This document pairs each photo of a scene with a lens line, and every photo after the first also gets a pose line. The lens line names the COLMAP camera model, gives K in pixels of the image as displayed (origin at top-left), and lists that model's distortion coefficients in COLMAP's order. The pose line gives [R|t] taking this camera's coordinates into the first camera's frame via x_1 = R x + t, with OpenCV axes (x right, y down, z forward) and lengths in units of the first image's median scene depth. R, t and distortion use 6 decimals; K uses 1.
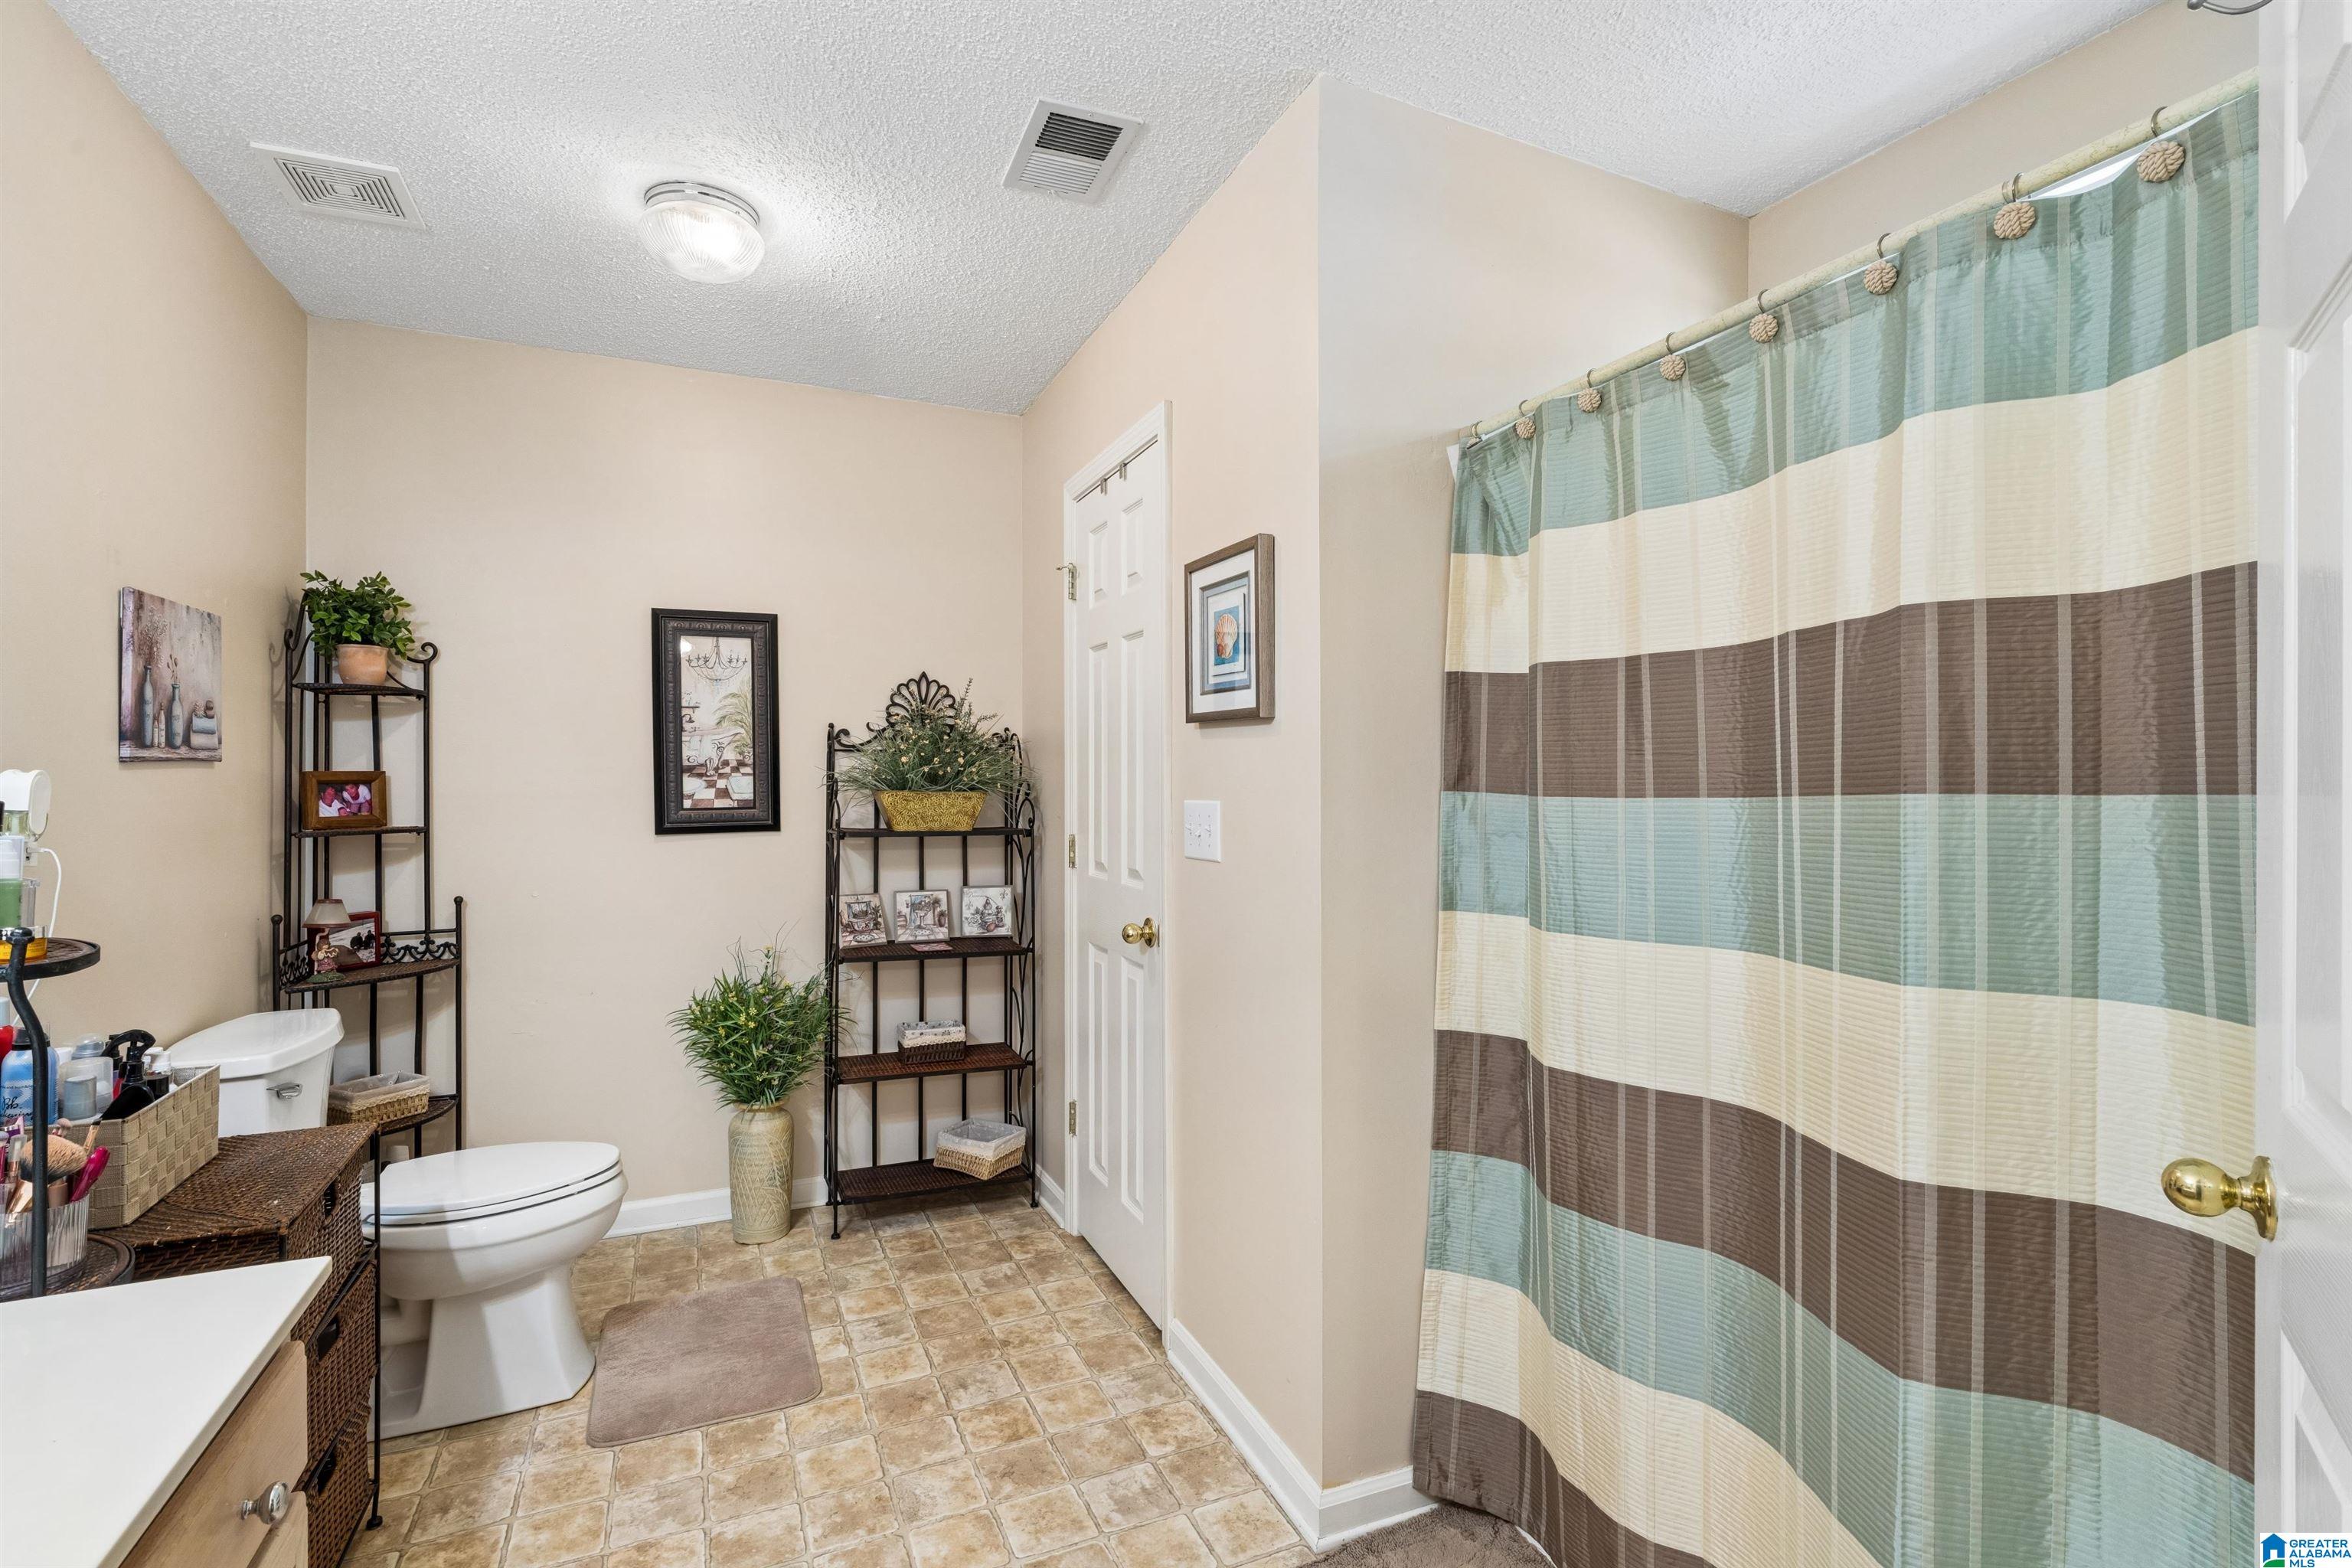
lens RADIAL K [[1066.2, 0, 1183.8], [0, 1066.2, 774.3], [0, 0, 1]] dist [-0.009083, 0.002939]
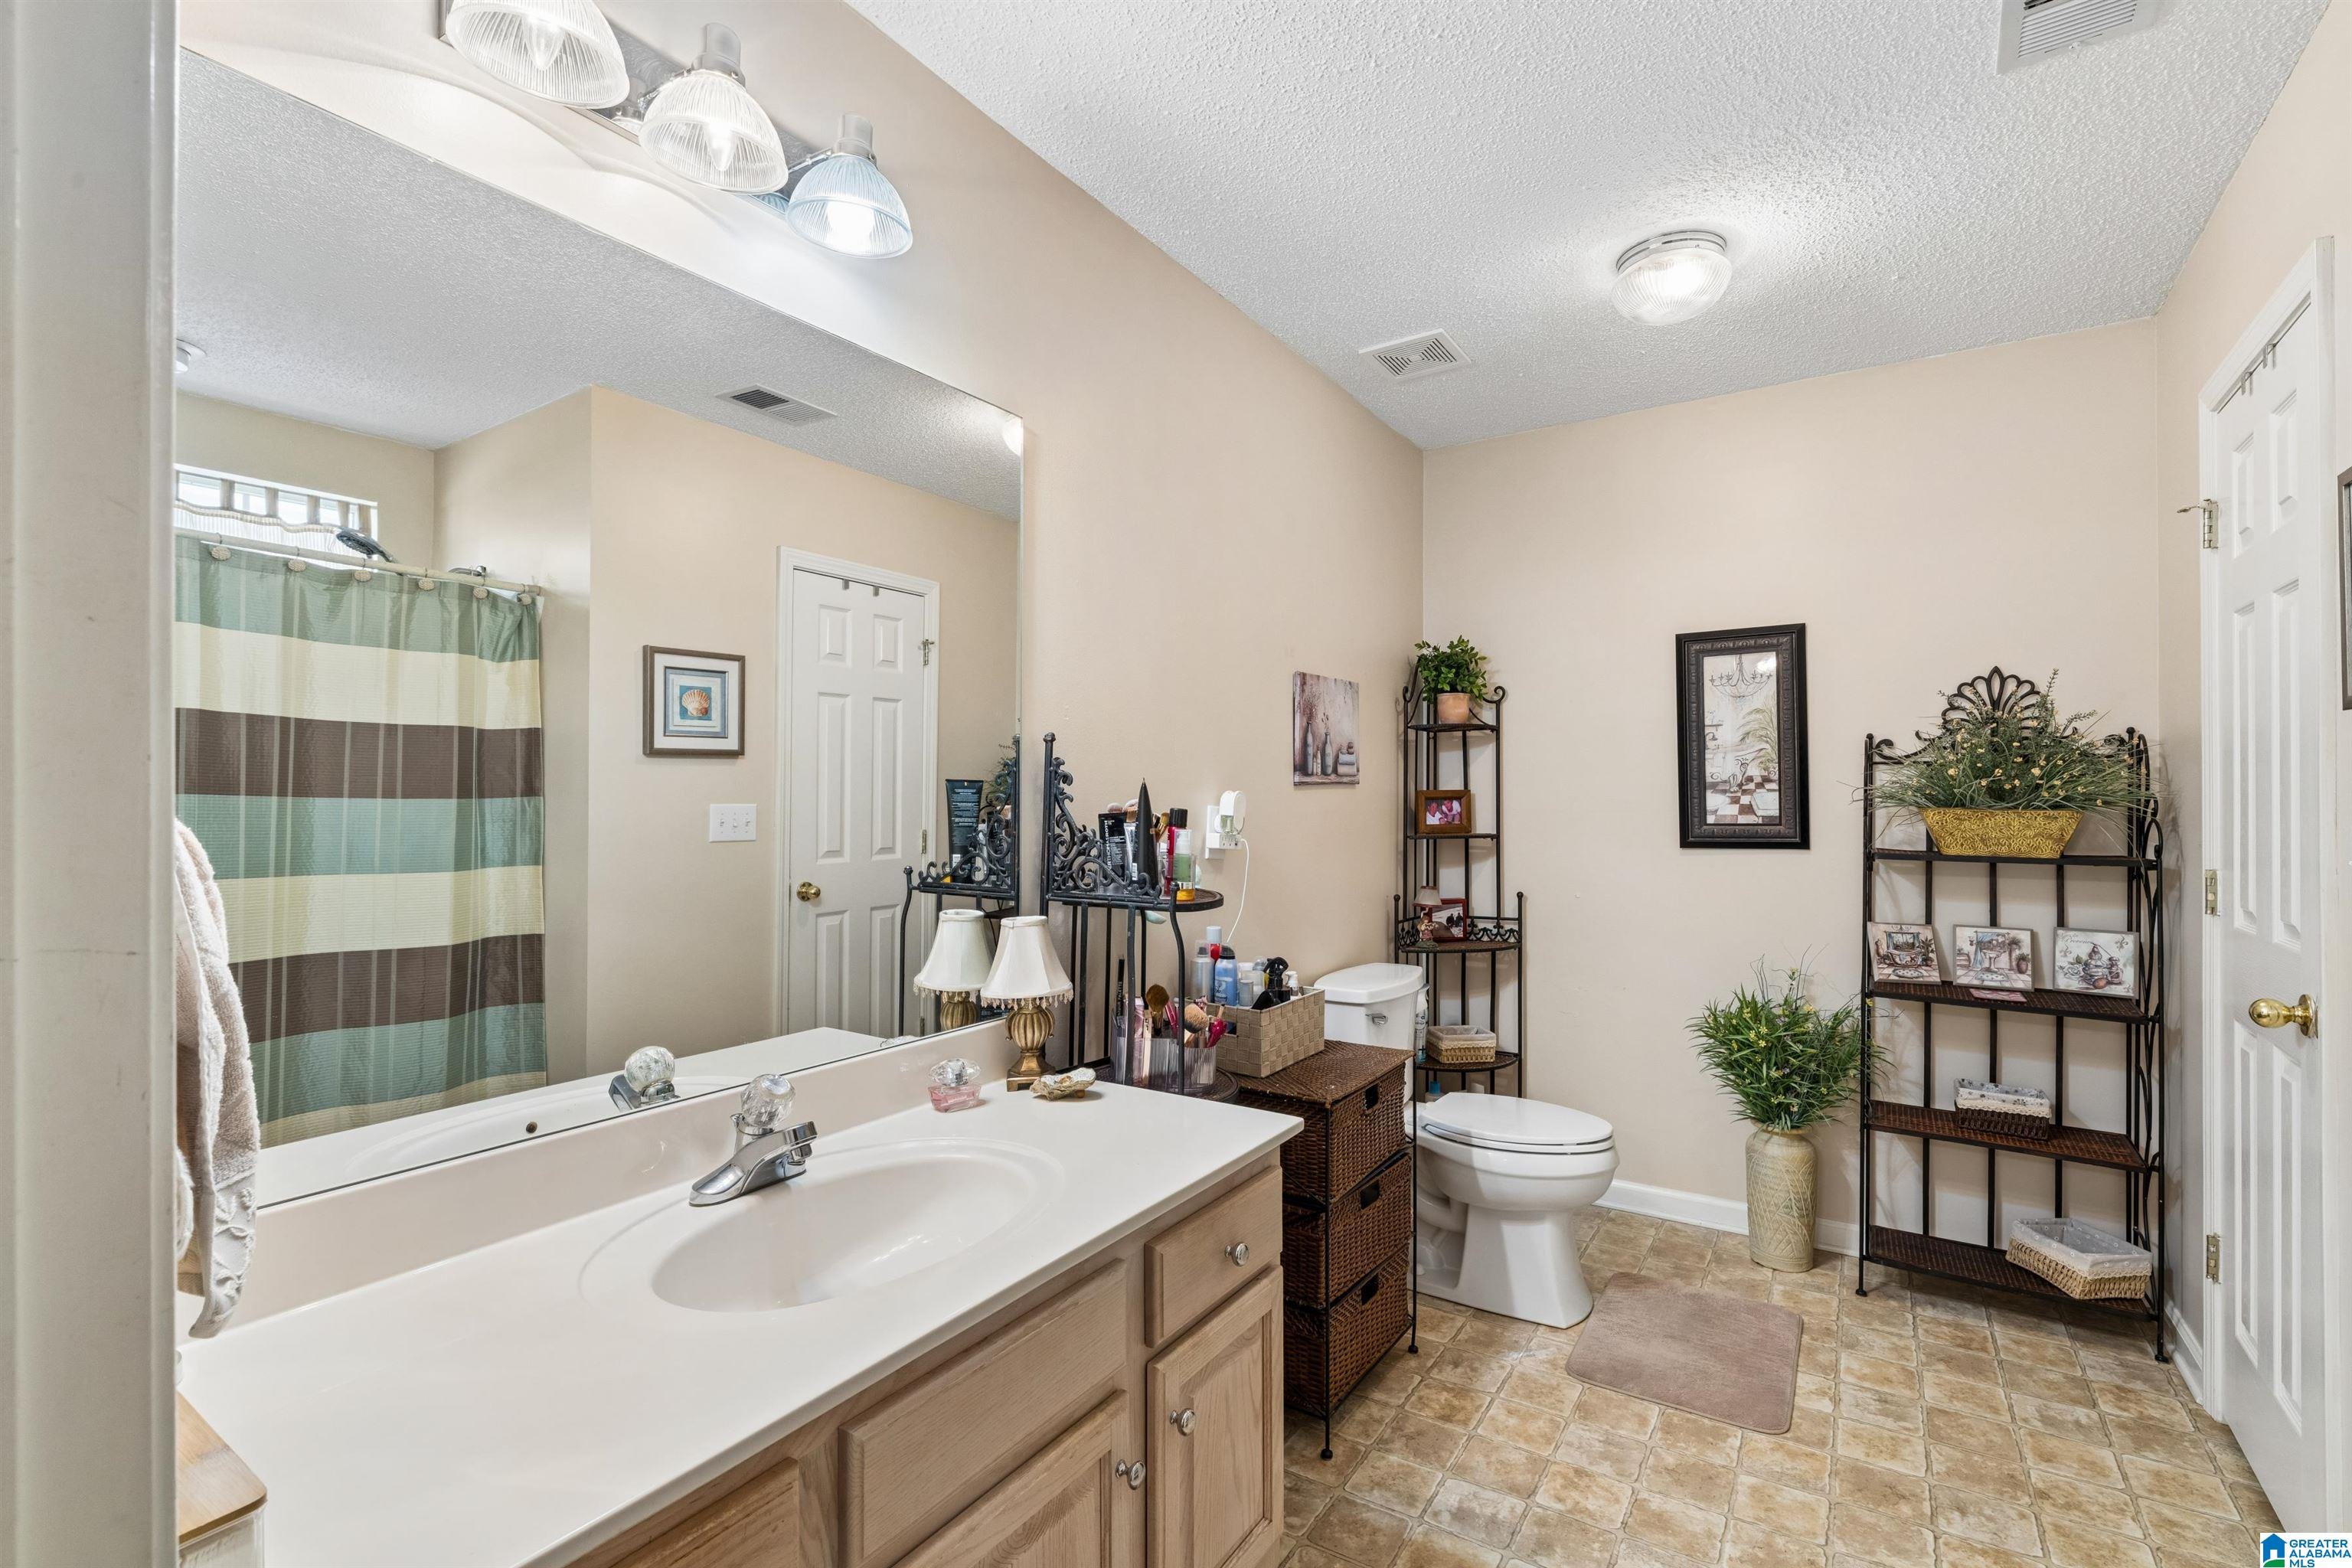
lens RADIAL K [[1066.2, 0, 1206.3], [0, 1066.2, 787.8], [0, 0, 1]] dist [-0.009083, 0.002939]
pose [[0.545733, -0.008690, -0.837914, 0.148519], [0.006837, 0.999959, -0.005918, 0.000036], [0.837931, -0.002499, 0.545770, 0.029641]]
